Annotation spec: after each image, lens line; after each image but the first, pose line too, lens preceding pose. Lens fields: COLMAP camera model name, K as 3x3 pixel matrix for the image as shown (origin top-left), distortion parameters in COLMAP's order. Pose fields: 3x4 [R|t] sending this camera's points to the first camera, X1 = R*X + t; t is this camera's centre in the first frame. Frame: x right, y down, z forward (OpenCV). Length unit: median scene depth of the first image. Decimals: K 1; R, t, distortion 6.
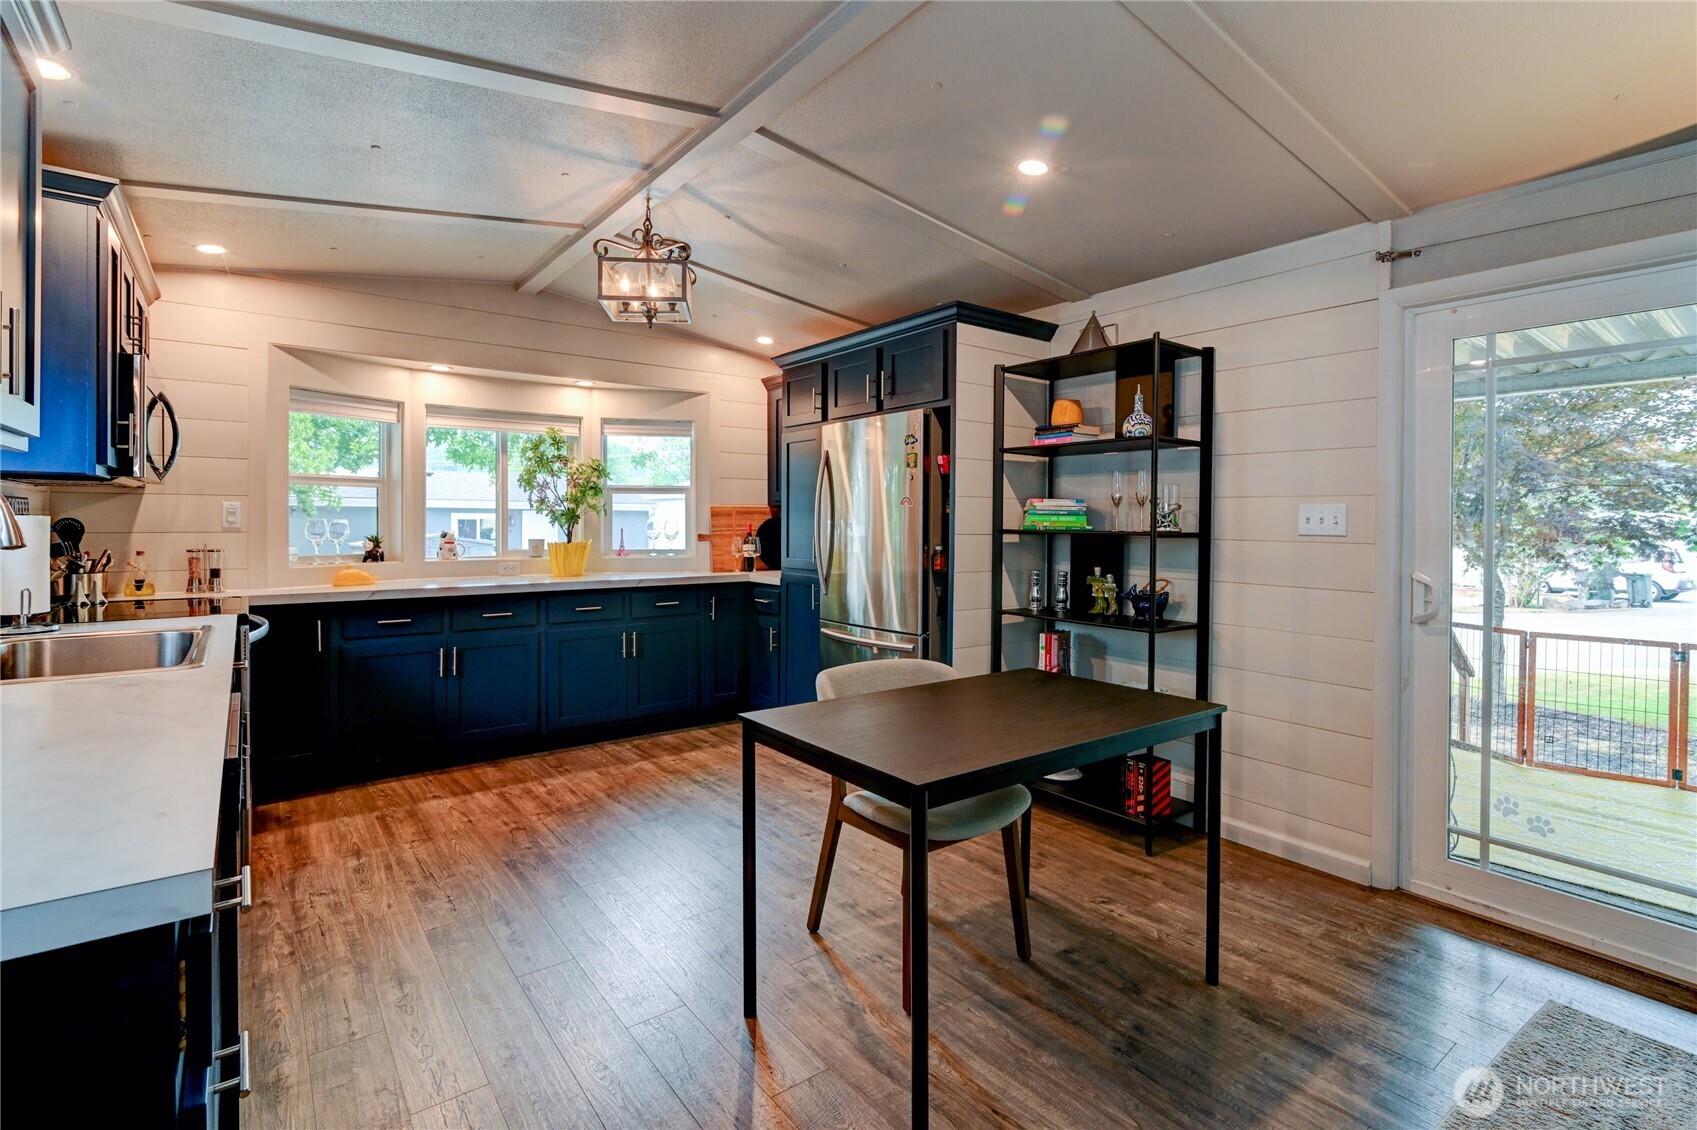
lens RADIAL K [[800.9, 0, 855.0], [0, 800.9, 518.0], [0, 0, 1]] dist [-0.002315, -0.000774]
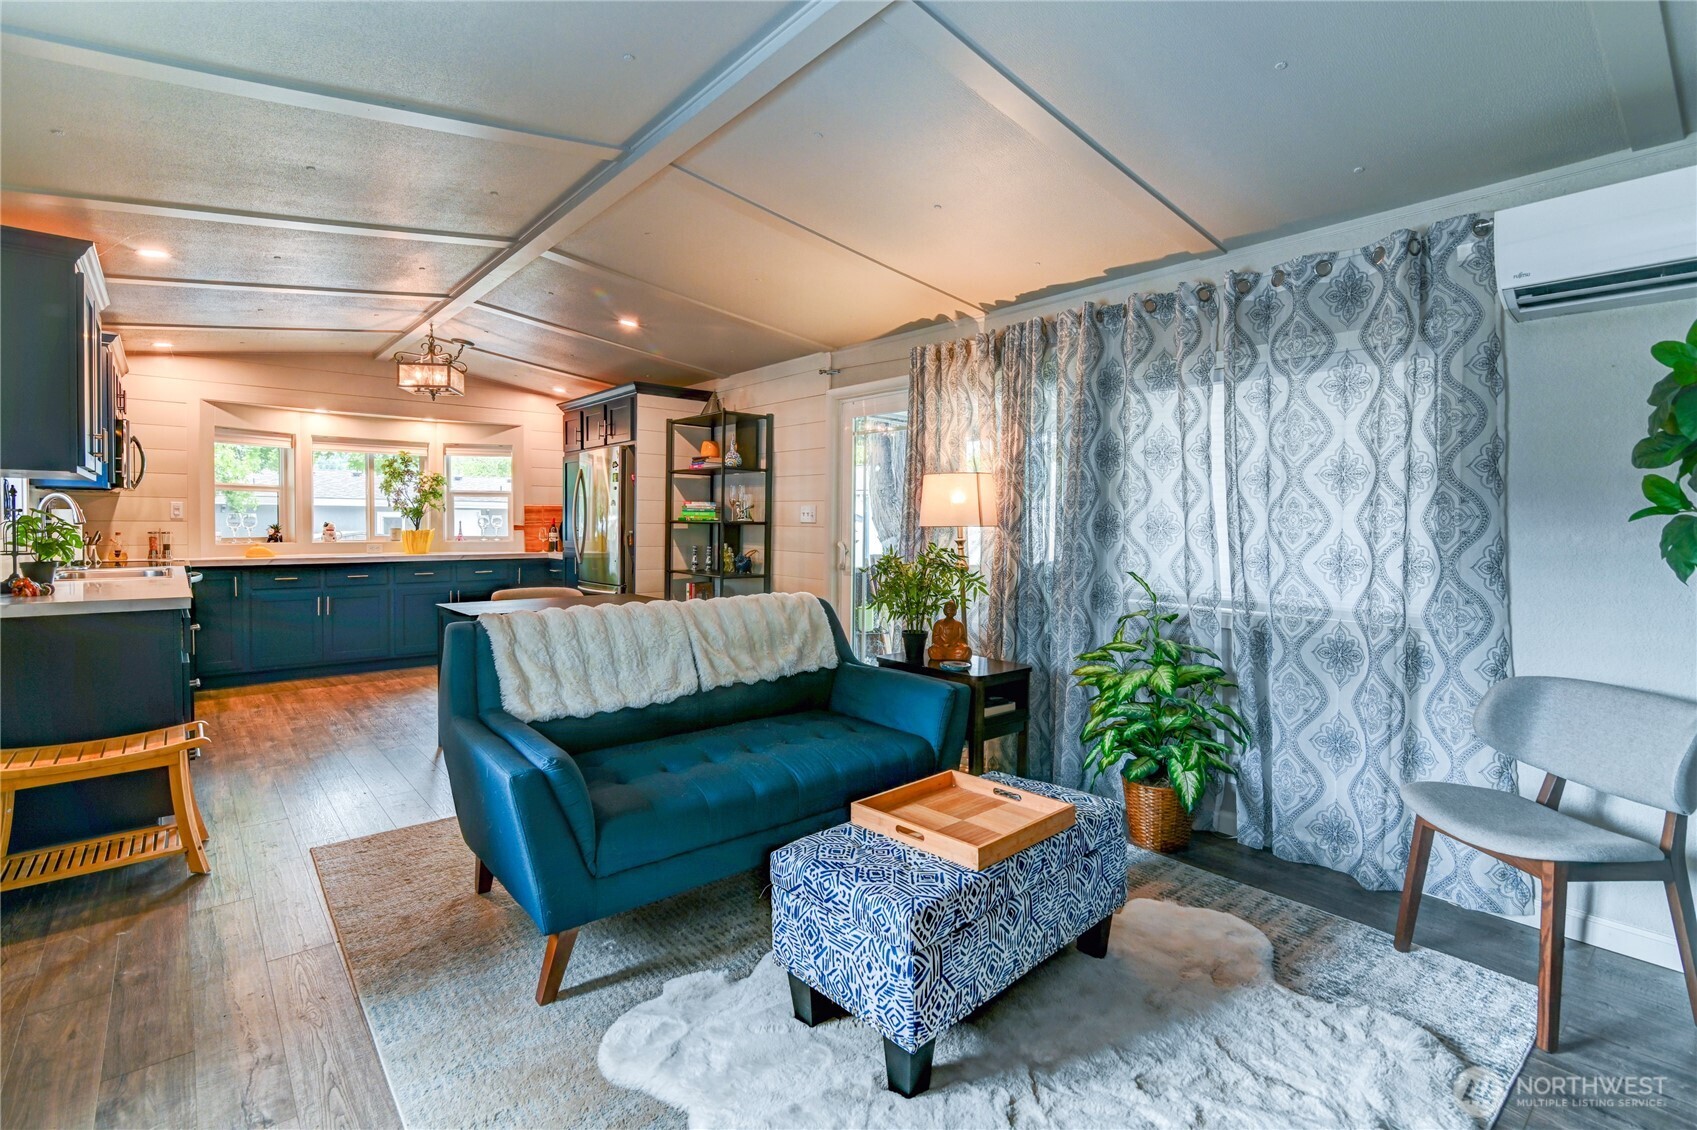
lens RADIAL K [[798.8, 0, 846.9], [0, 798.8, 531.1], [0, 0, 1]] dist [-0.002333, -0.000090]
pose [[0.998681, 0.001981, 0.051302, 0.415761], [-0.002805, 0.999868, 0.015998, 0.008269], [-0.051263, -0.016121, 0.998555, -0.579179]]
